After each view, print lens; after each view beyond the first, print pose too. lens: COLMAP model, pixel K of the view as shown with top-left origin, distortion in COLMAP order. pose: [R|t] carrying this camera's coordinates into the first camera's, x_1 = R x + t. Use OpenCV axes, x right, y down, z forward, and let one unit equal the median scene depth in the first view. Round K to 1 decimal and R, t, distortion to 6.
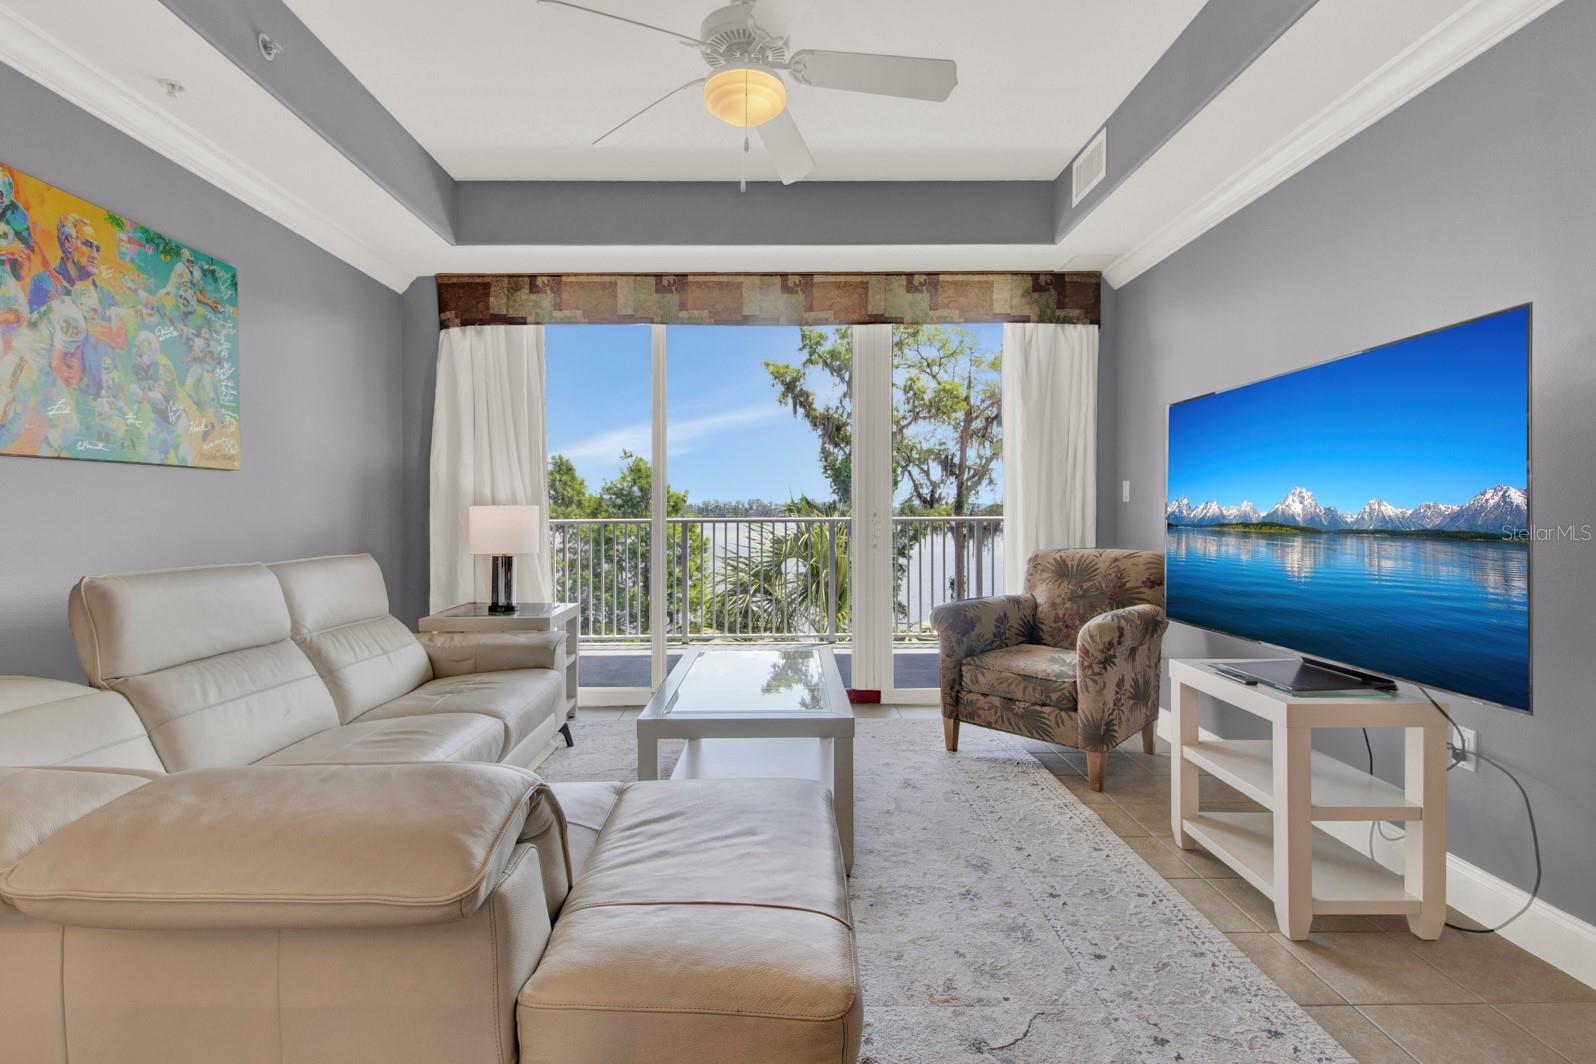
lens RADIAL K [[755.2, 0, 770.4], [0, 755.2, 515.7], [0, 0, 1]] dist [0.002917, -0.000293]
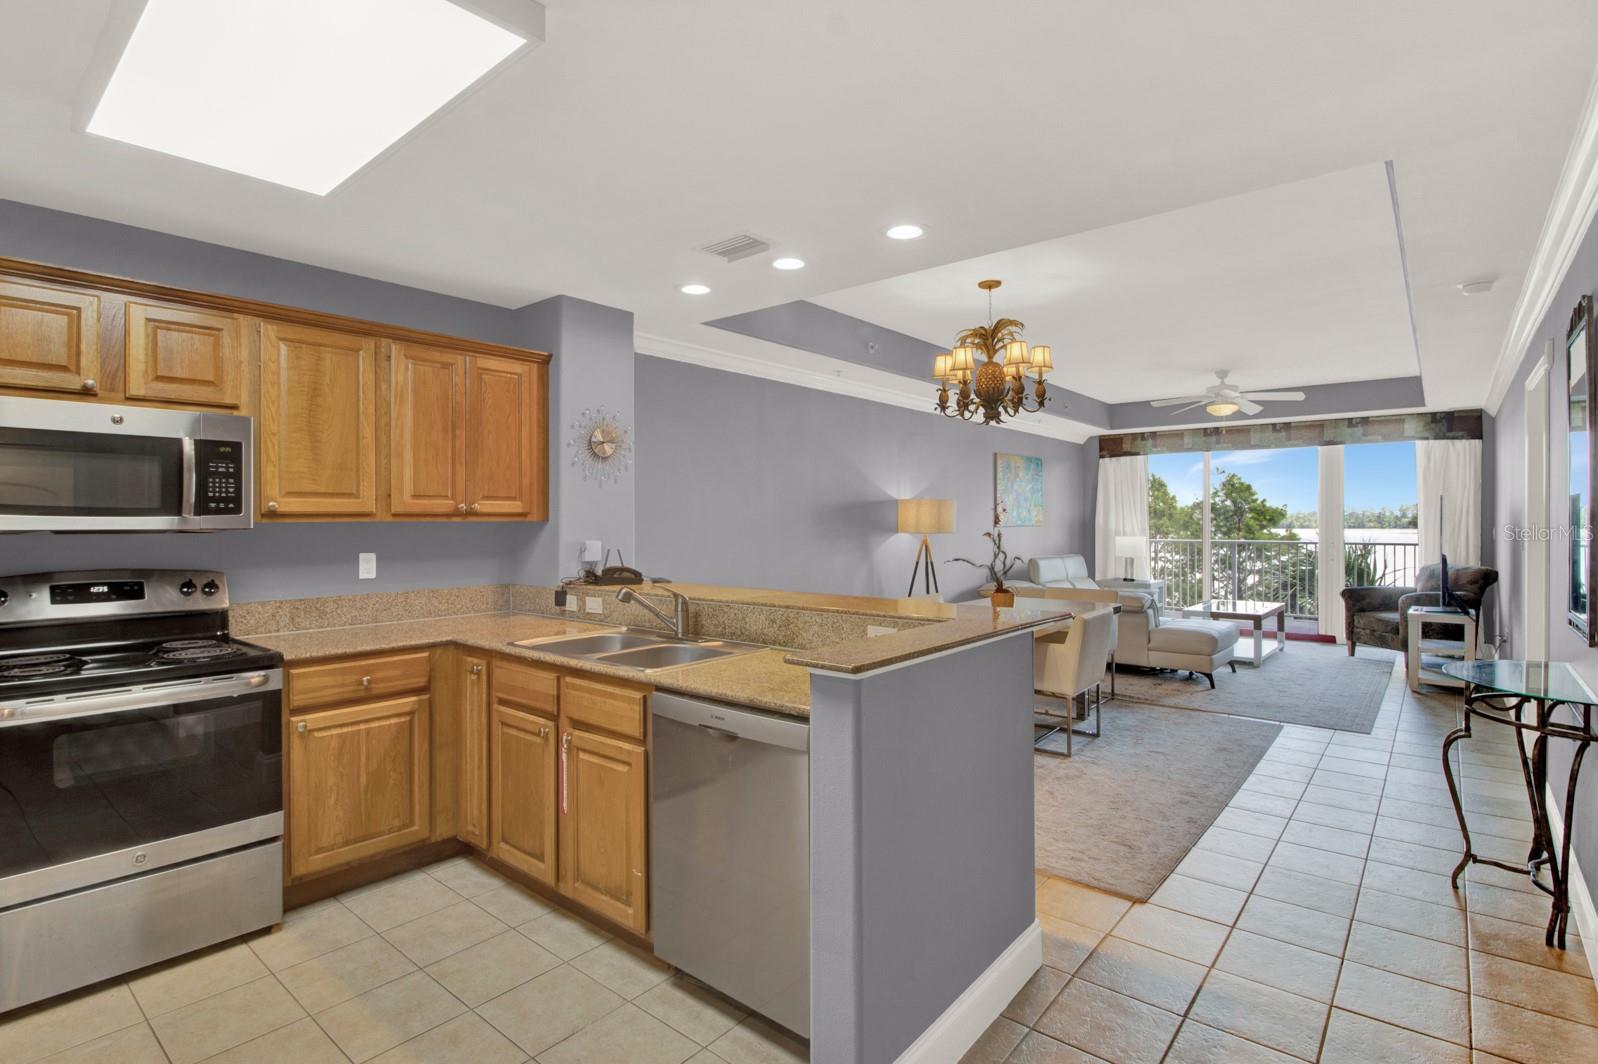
lens RADIAL K [[770.3, 0, 797.1], [0, 770.3, 522.9], [0, 0, 1]] dist [0.014602, -0.014737]
pose [[0.764104, 0.005637, -0.645069, 0.382000], [-0.004745, 0.999984, 0.003117, -0.053955], [0.645076, 0.000679, 0.764118, -1.415617]]
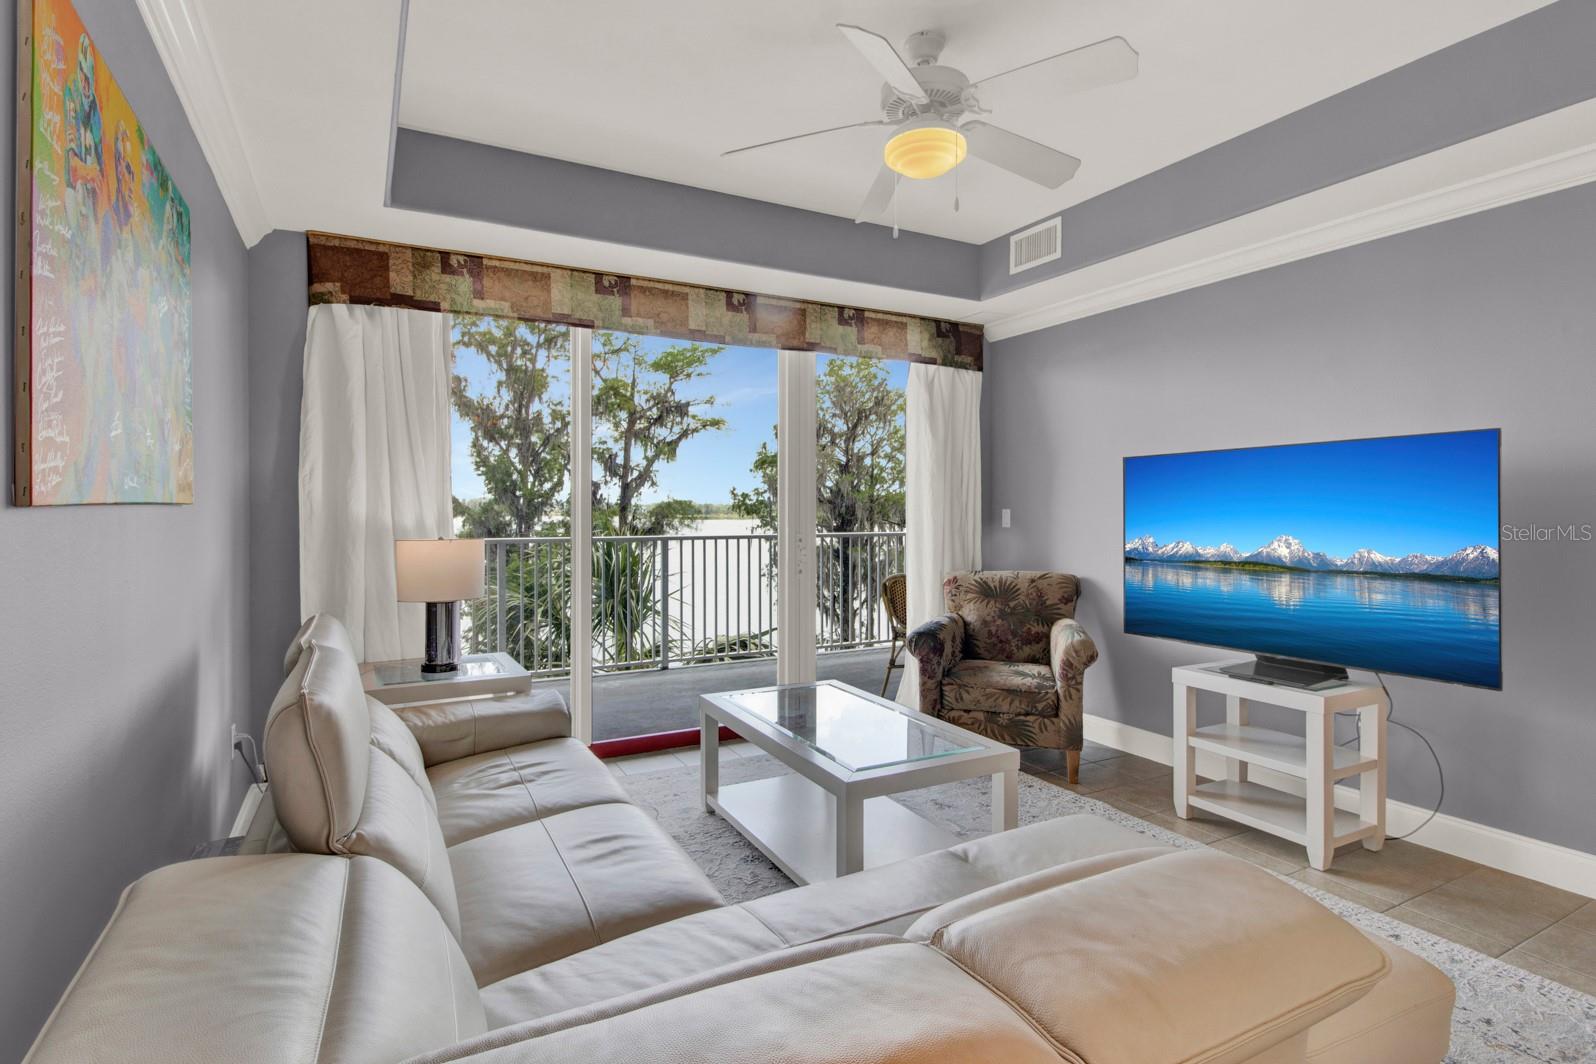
lens RADIAL K [[794.0, 0, 759.5], [0, 794.0, 528.0], [0, 0, 1]] dist [0.010853, 0.000208]
pose [[0.896879, -0.002126, 0.442270, -0.392362], [-0.005335, 0.999864, 0.015625, -0.036292], [-0.442243, -0.016374, 0.896746, 0.077892]]
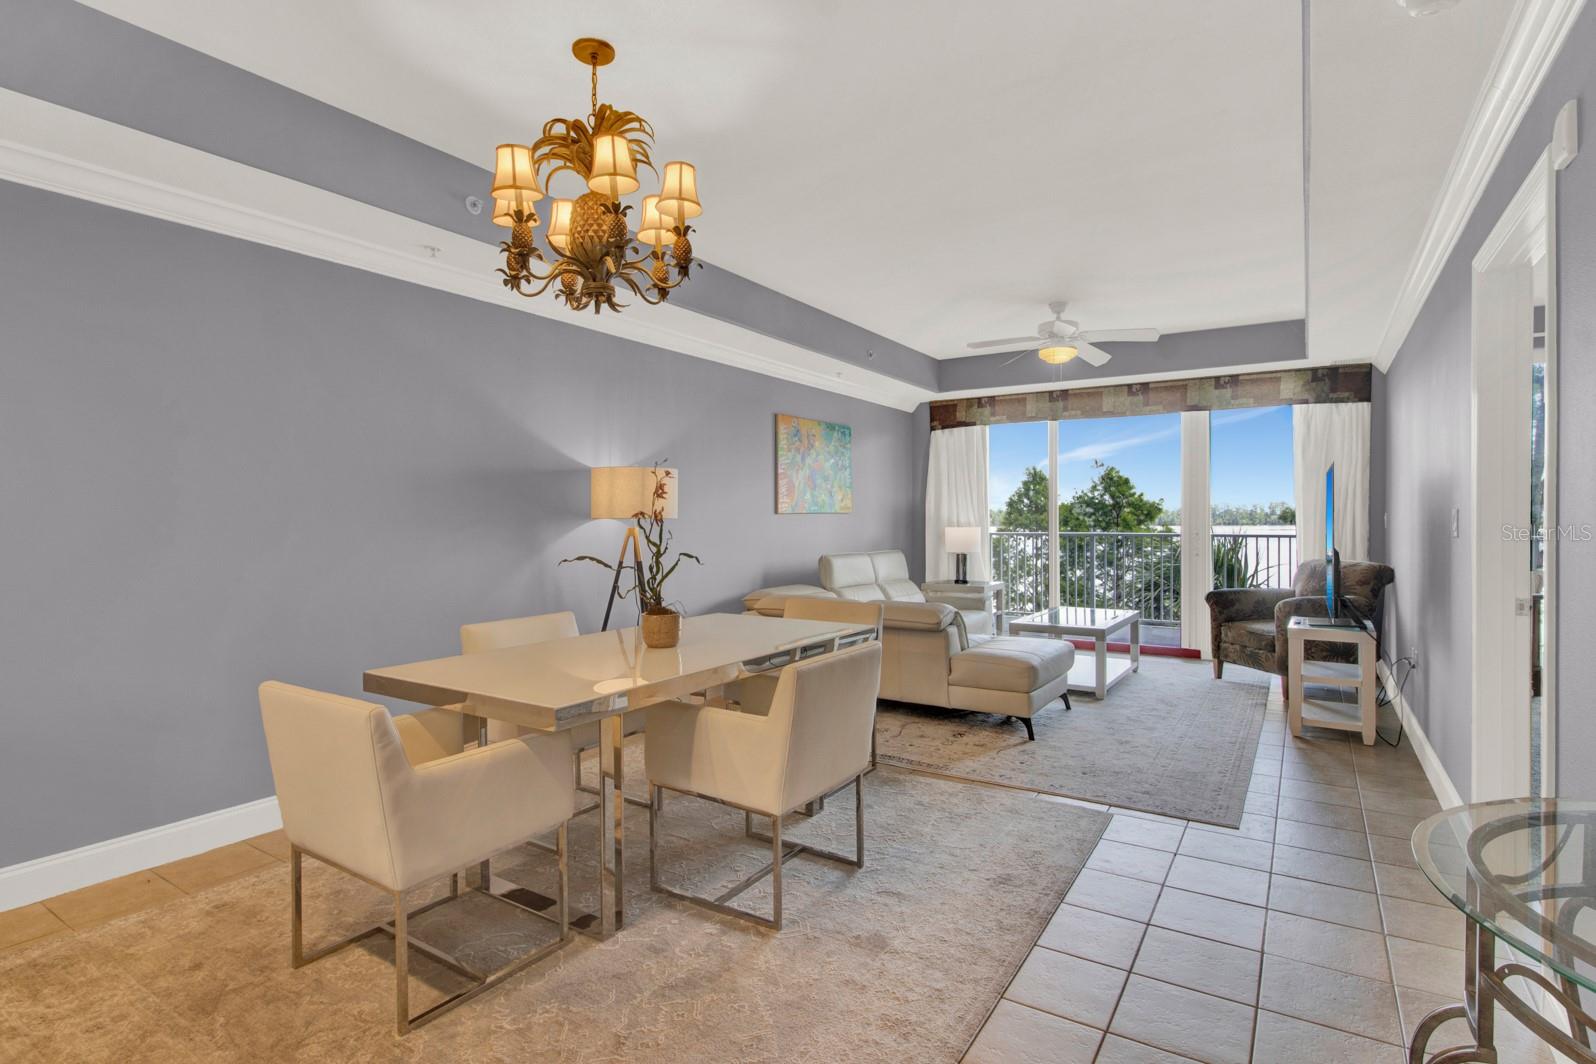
lens RADIAL K [[791.9, 0, 797.1], [0, 791.9, 523.4], [0, 0, 1]] dist [0.001396, -0.000002]
pose [[0.838623, 0.006297, -0.544676, 0.348713], [-0.003885, 0.999977, 0.005579, -0.029570], [0.544699, -0.002563, 0.838628, -0.814092]]
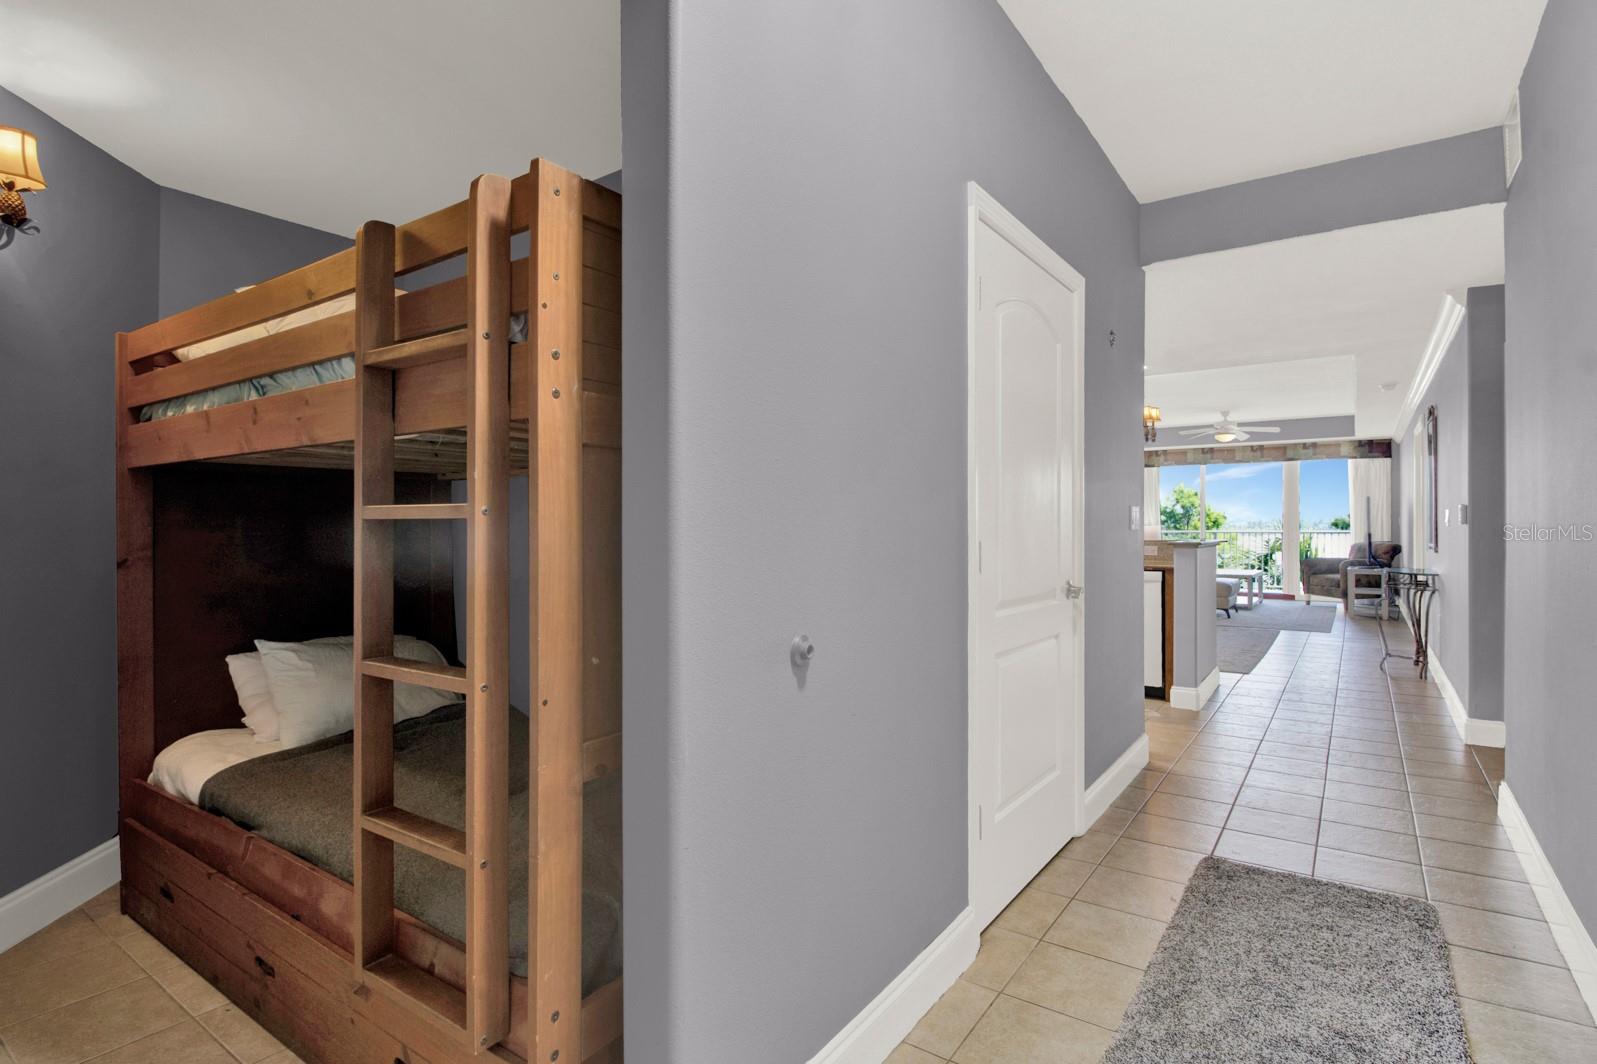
lens RADIAL K [[784.1, 0, 779.3], [0, 784.1, 521.9], [0, 0, 1]] dist [-0.000836, -0.000587]
pose [[0.803265, 0.001403, -0.595621, 0.353185], [-0.006905, 0.999952, -0.006957, 0.003956], [0.595582, 0.009701, 0.803236, -2.482274]]
